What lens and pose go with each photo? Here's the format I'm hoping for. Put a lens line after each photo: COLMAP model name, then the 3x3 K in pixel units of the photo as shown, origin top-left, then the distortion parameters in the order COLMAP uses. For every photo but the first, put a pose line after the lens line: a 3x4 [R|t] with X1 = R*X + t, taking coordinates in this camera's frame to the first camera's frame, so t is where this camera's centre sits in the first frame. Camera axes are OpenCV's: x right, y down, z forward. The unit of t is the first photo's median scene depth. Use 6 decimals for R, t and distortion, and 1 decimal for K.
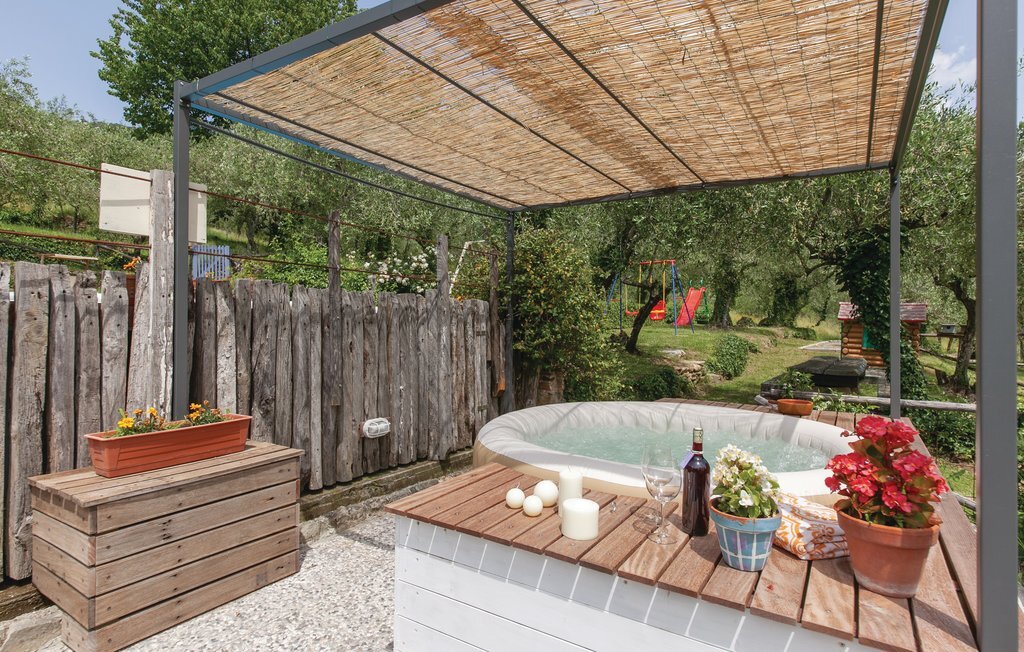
lens RADIAL K [[549.4, 0, 512.0], [0, 549.4, 326.0], [0, 0, 1]] dist [-0.000919, 0.000740]
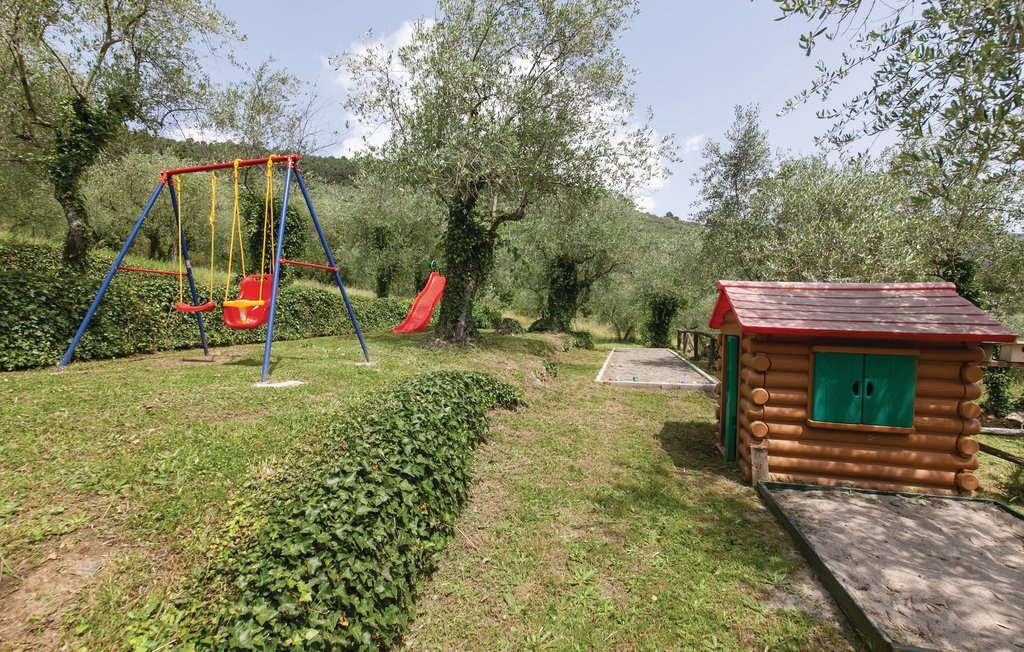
lens RADIAL K [[485.8, 0, 512.0], [0, 485.8, 326.0], [0, 0, 1]] dist [-0.000054, -0.000005]
pose [[0.930722, -0.002171, 0.365722, 0.211226], [0.001206, 0.999995, 0.002865, -0.008874], [-0.365727, -0.002225, 0.930720, 0.451614]]
